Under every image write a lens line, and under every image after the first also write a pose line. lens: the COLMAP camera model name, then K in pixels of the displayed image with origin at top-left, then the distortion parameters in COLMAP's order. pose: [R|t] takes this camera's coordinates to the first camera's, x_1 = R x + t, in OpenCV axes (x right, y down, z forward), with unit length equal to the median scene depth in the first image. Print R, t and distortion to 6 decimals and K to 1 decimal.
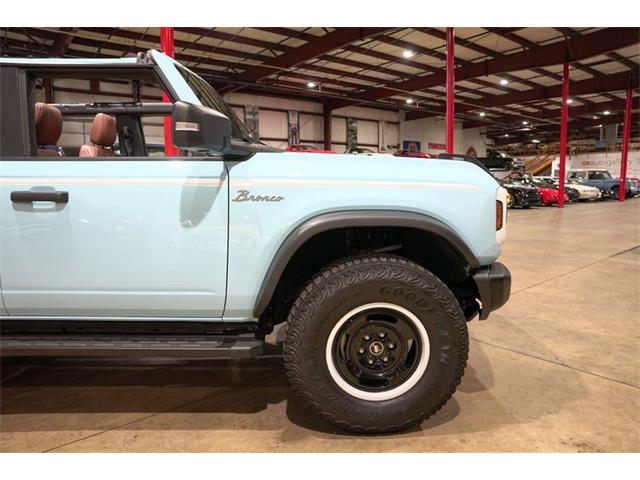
lens RADIAL K [[438.0, 0, 321.3], [0, 438.0, 240.6], [0, 0, 1]] dist [-0.135144, 0.103589]
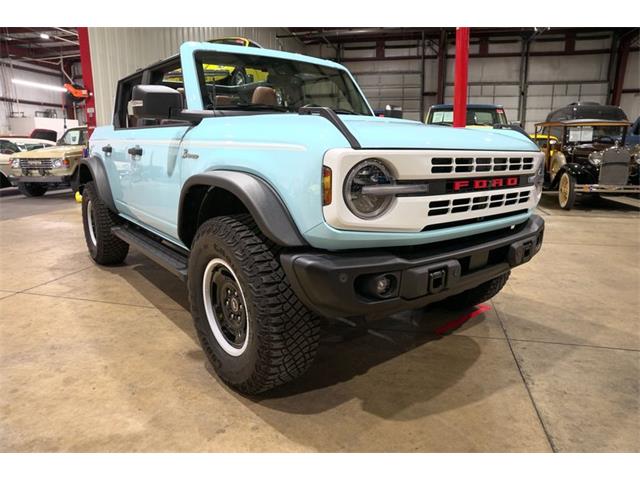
lens RADIAL K [[438.0, 0, 321.3], [0, 438.0, 241.3], [0, 0, 1]] dist [-0.135144, 0.103589]
pose [[0.607547, 0.177774, -0.774134, 0.908053], [-0.109791, 0.984071, 0.139820, -0.061142], [0.786659, 0.000045, 0.617387, 0.459621]]
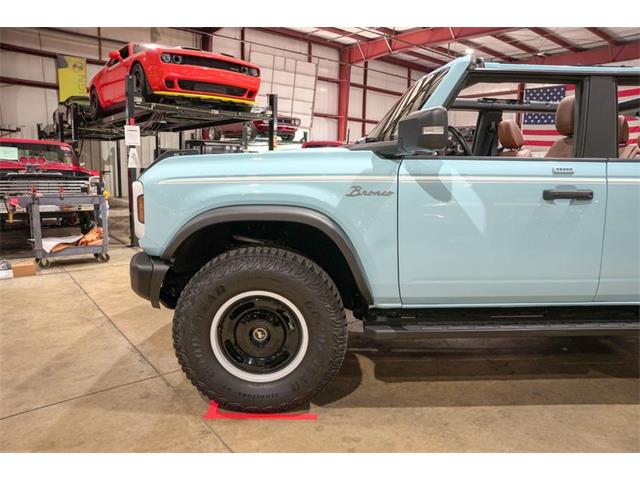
lens RADIAL K [[438.0, 0, 318.9], [0, 438.0, 241.7], [0, 0, 1]] dist [-0.135144, 0.103589]
pose [[-0.999869, -0.012062, -0.010772, -0.021885], [-0.014740, 0.953752, 0.300234, -0.359928], [0.006652, 0.300354, -0.953805, 2.512839]]
